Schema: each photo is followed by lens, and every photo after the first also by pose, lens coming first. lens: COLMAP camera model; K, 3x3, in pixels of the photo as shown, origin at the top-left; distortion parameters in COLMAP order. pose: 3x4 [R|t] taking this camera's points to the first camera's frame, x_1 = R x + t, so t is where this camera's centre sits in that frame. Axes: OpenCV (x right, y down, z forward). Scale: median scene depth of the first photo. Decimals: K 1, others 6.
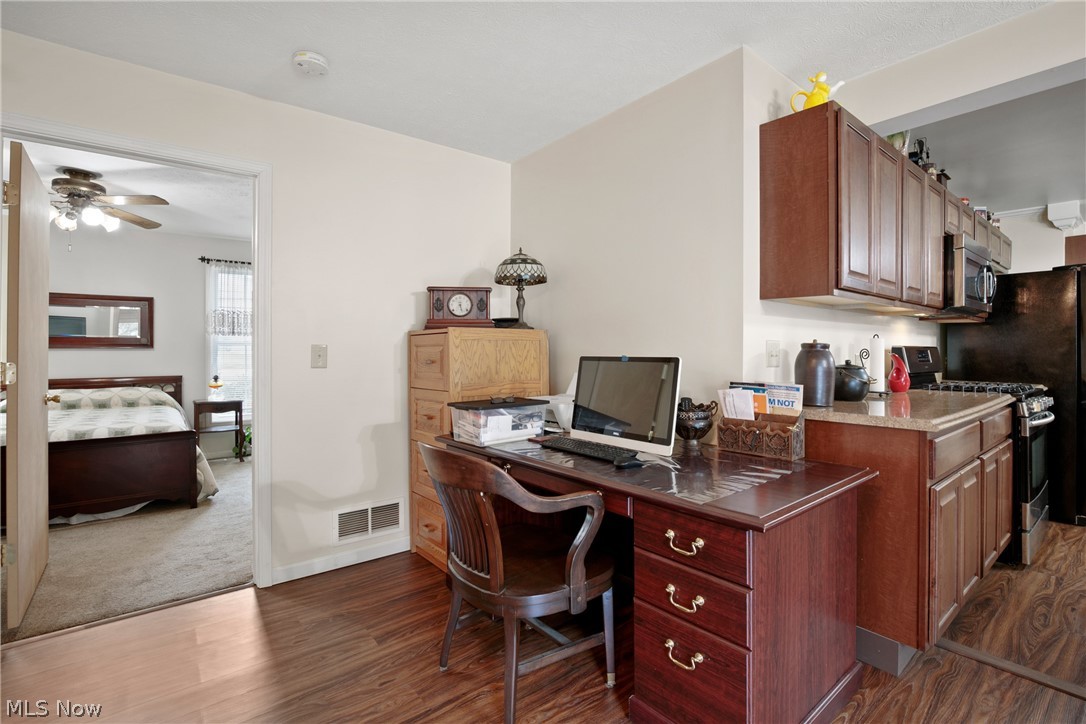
lens RADIAL K [[499.8, 0, 571.6], [0, 499.8, 347.6], [0, 0, 1]] dist [-0.031640, 0.008804]
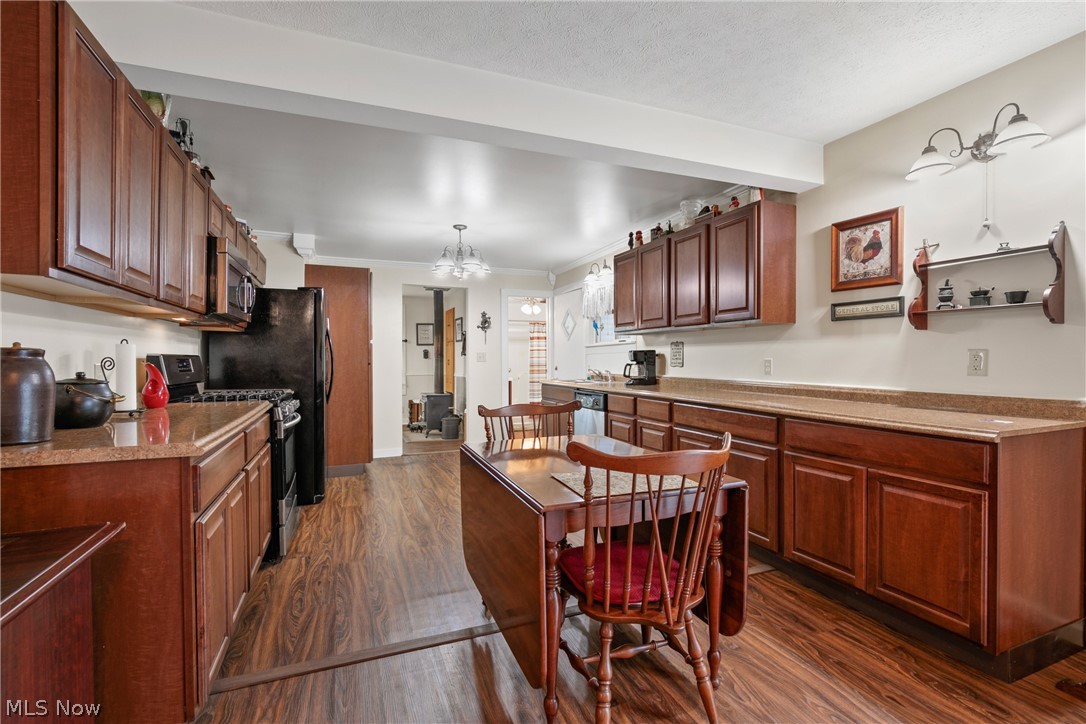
lens RADIAL K [[499.8, 0, 549.2], [0, 499.8, 364.1], [0, 0, 1]] dist [-0.031640, 0.008804]
pose [[0.308196, -0.010128, 0.951269, 0.082083], [-0.004592, 0.999916, 0.012133, 0.001266], [-0.951312, -0.008108, 0.308124, 0.115073]]
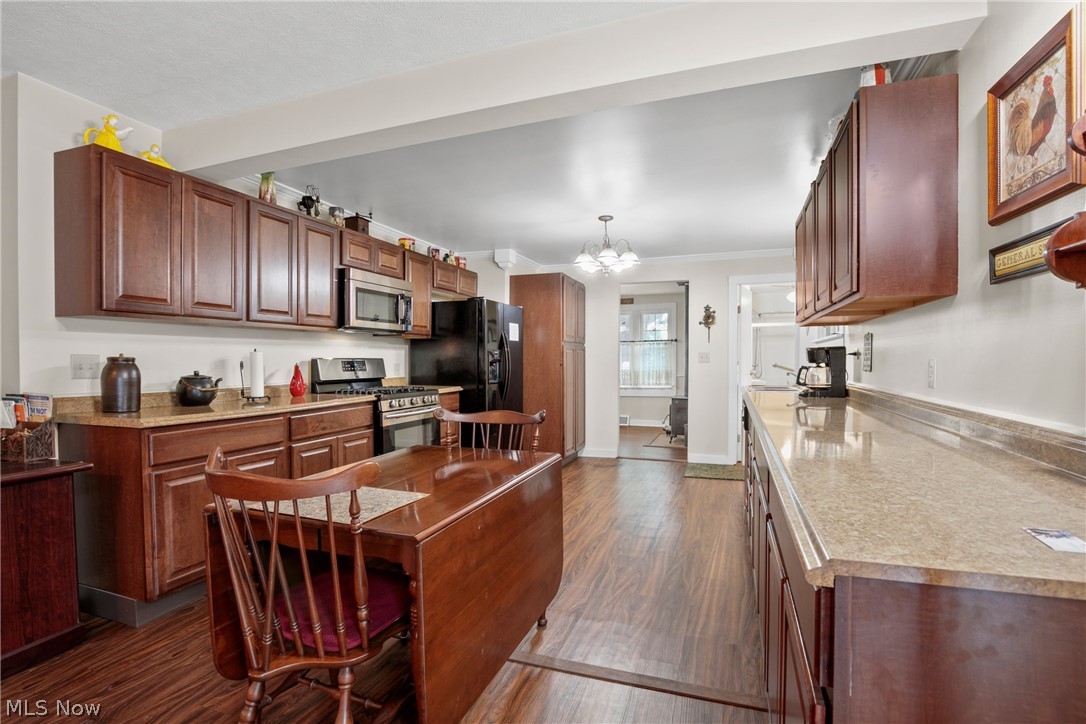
lens RADIAL K [[499.8, 0, 484.8], [0, 499.8, 372.2], [0, 0, 1]] dist [-0.031640, 0.008804]
pose [[0.867189, -0.016469, 0.497708, 0.572514], [0.002447, 0.999582, 0.028812, -0.003745], [-0.497974, -0.023768, 0.866866, -0.344355]]
